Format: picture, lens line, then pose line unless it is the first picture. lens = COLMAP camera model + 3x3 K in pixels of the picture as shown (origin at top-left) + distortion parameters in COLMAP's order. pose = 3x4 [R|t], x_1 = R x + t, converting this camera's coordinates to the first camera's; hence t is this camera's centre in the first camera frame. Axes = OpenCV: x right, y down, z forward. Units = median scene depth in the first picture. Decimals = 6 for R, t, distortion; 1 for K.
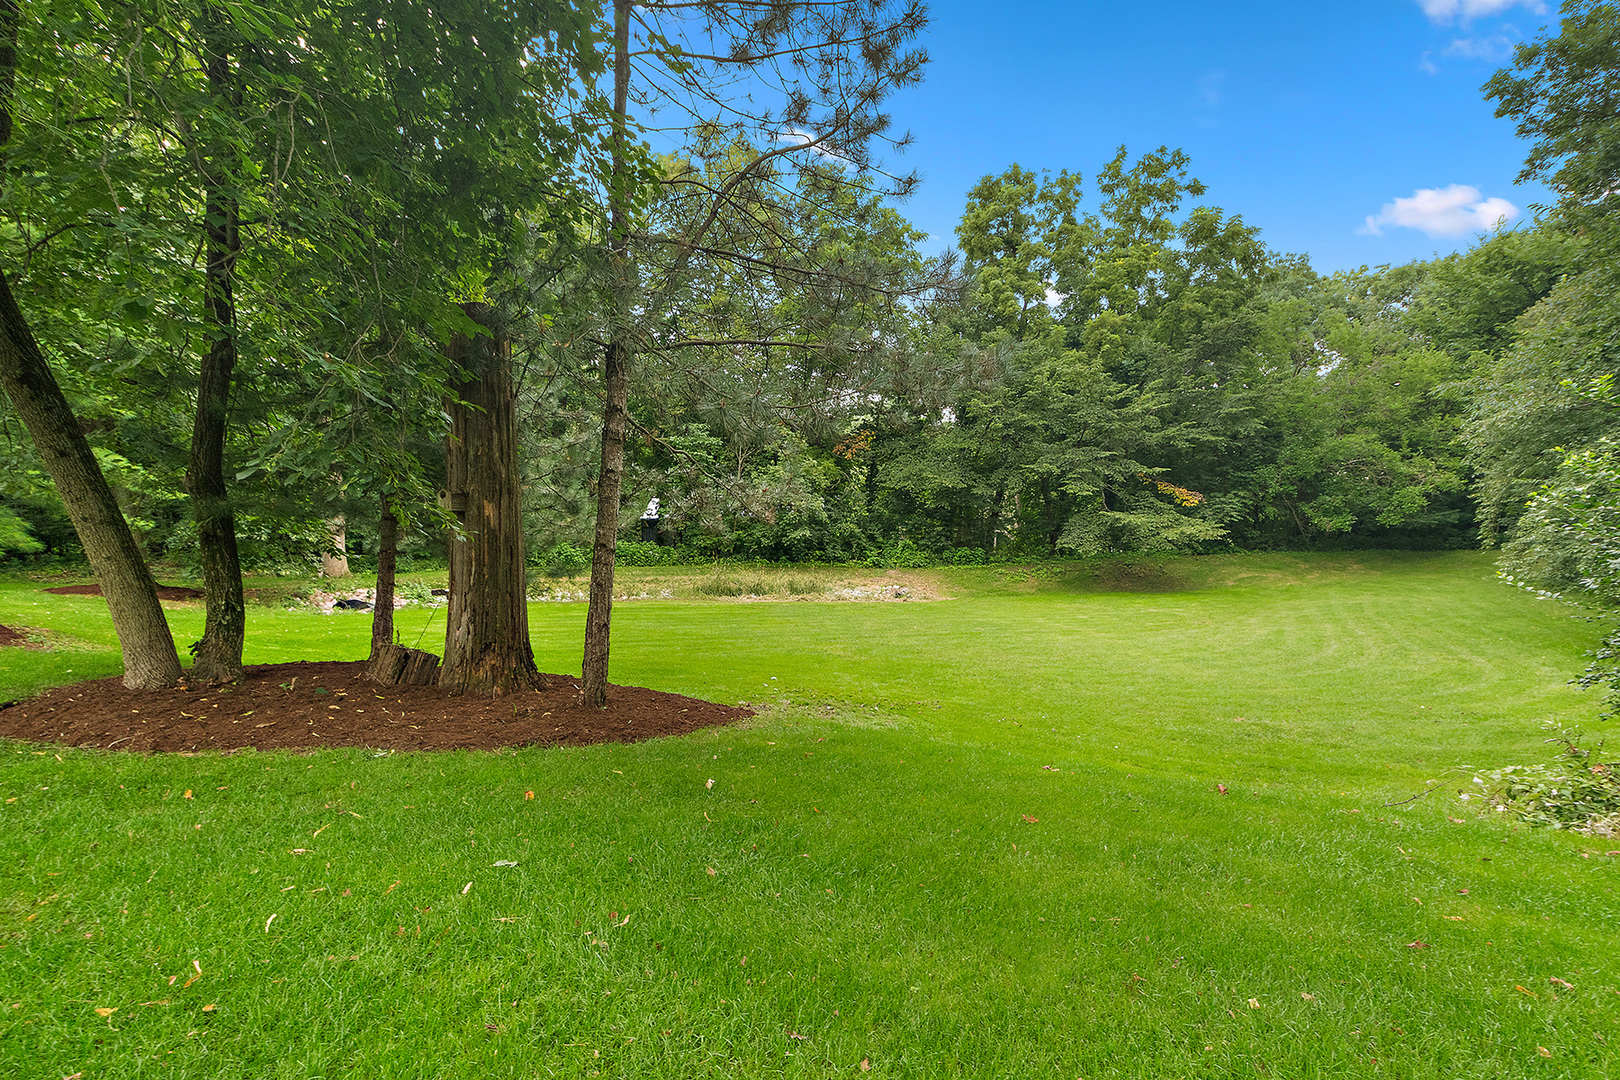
lens RADIAL K [[743.8, 0, 807.4], [0, 743.8, 577.1], [0, 0, 1]] dist [-0.015321, 0.010101]
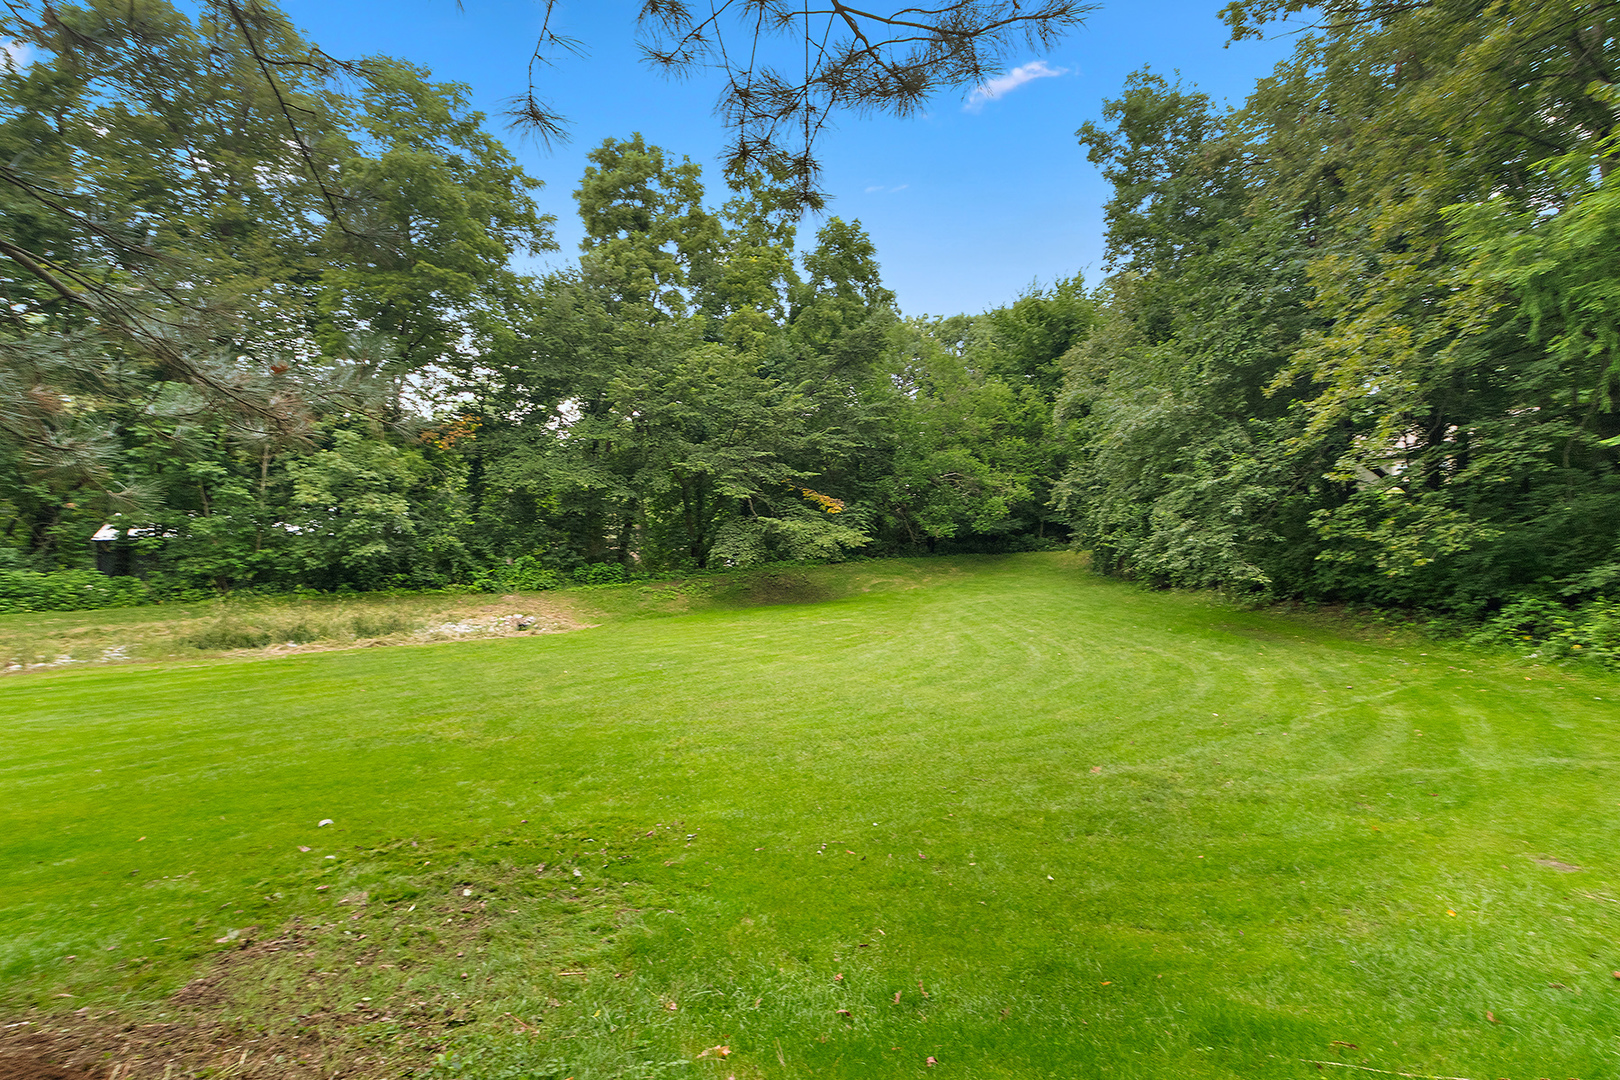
lens RADIAL K [[736.6, 0, 810.1], [0, 736.6, 544.9], [0, 0, 1]] dist [-0.002564, -0.000333]
pose [[0.861052, -0.018744, 0.508171, -0.005860], [0.055174, 0.996865, -0.056718, -0.000496], [-0.505514, 0.076875, 0.859387, 0.180524]]
